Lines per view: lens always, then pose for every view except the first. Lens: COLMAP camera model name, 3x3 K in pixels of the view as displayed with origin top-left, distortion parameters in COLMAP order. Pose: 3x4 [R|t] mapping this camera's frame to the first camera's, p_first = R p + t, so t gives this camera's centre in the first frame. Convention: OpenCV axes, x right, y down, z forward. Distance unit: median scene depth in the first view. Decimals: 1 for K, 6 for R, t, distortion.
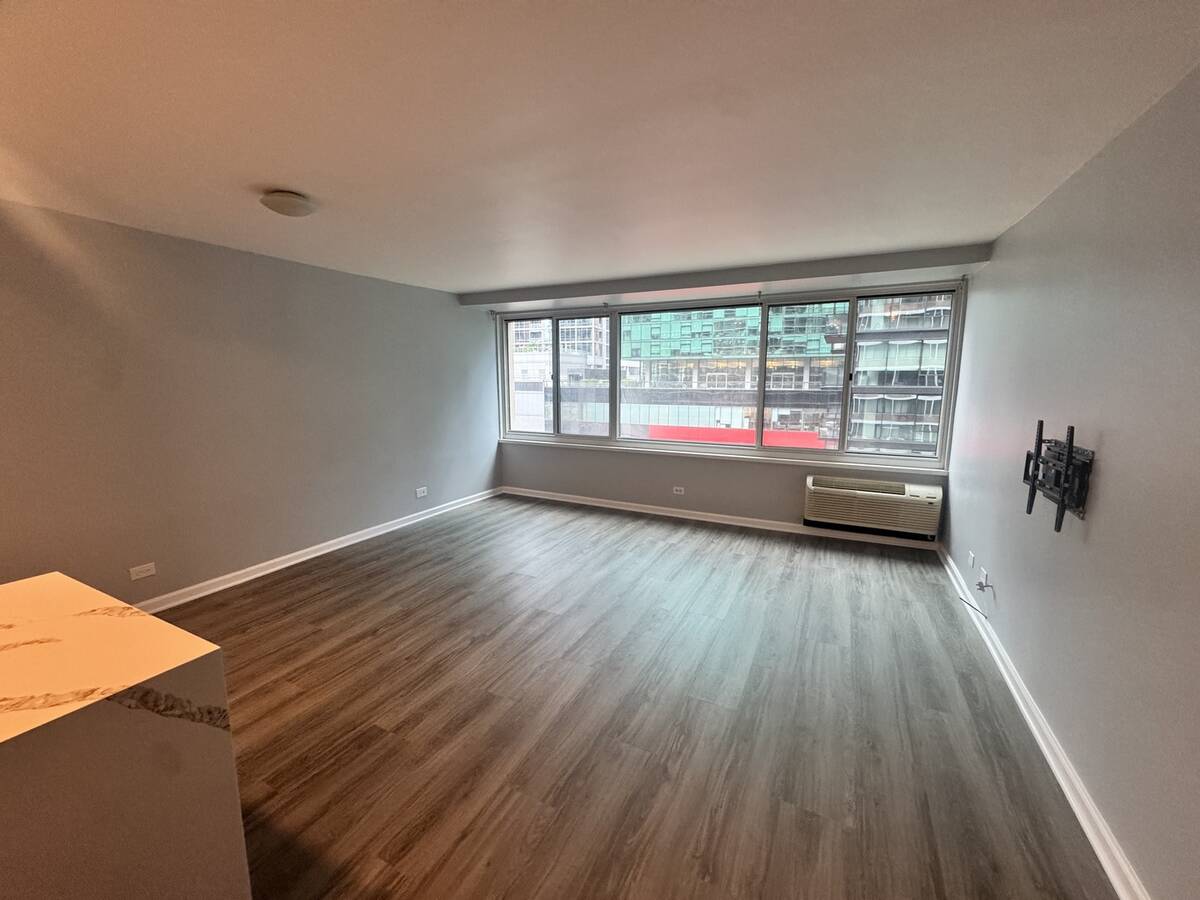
lens RADIAL K [[477.6, 0, 601.5], [0, 477.6, 449.9], [0, 0, 1]] dist [-0.000628, 0.000156]
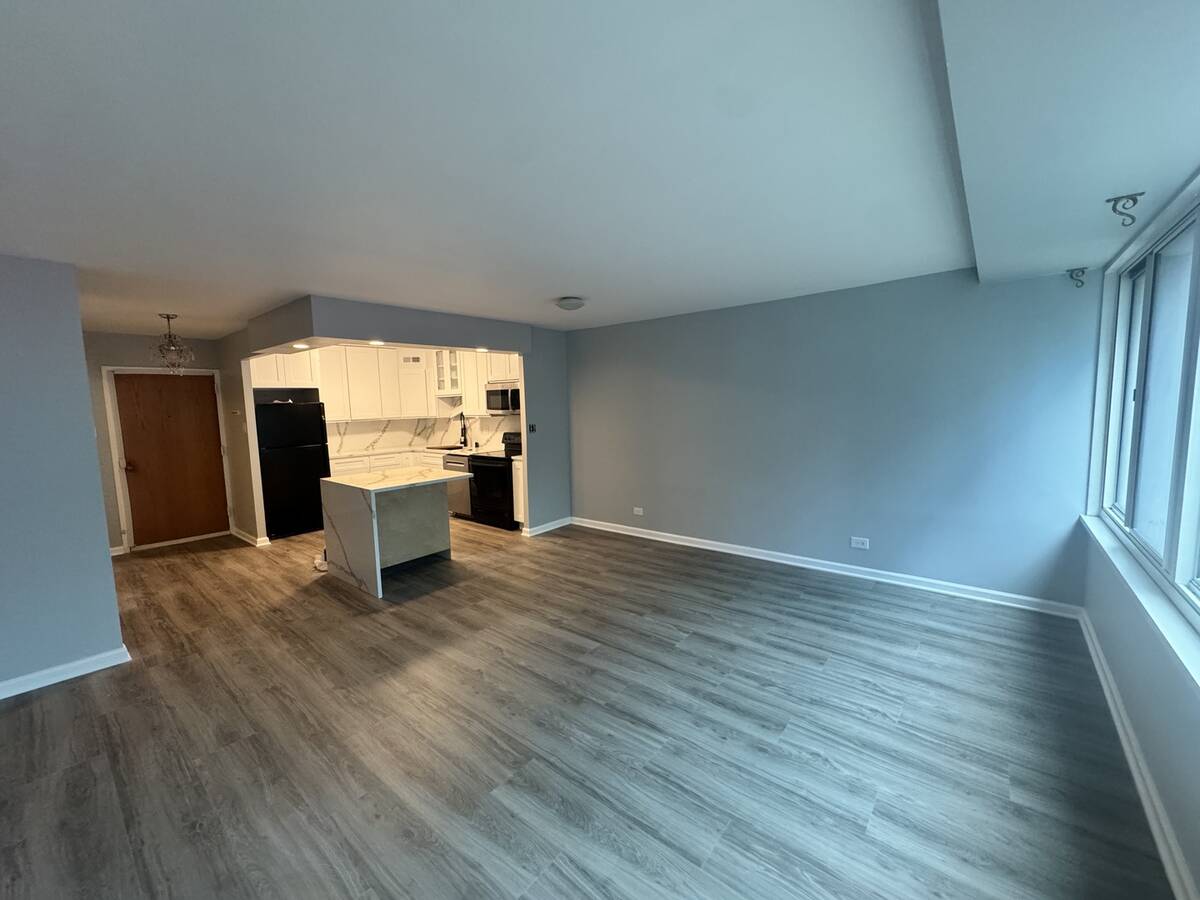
lens RADIAL K [[477.6, 0, 601.5], [0, 477.6, 450.0], [0, 0, 1]] dist [-0.000628, 0.000156]
pose [[-0.221999, 0.102667, -0.969627, 0.607618], [-0.119730, 0.984045, 0.131606, -0.149339], [0.967668, 0.145310, -0.206164, 0.925969]]
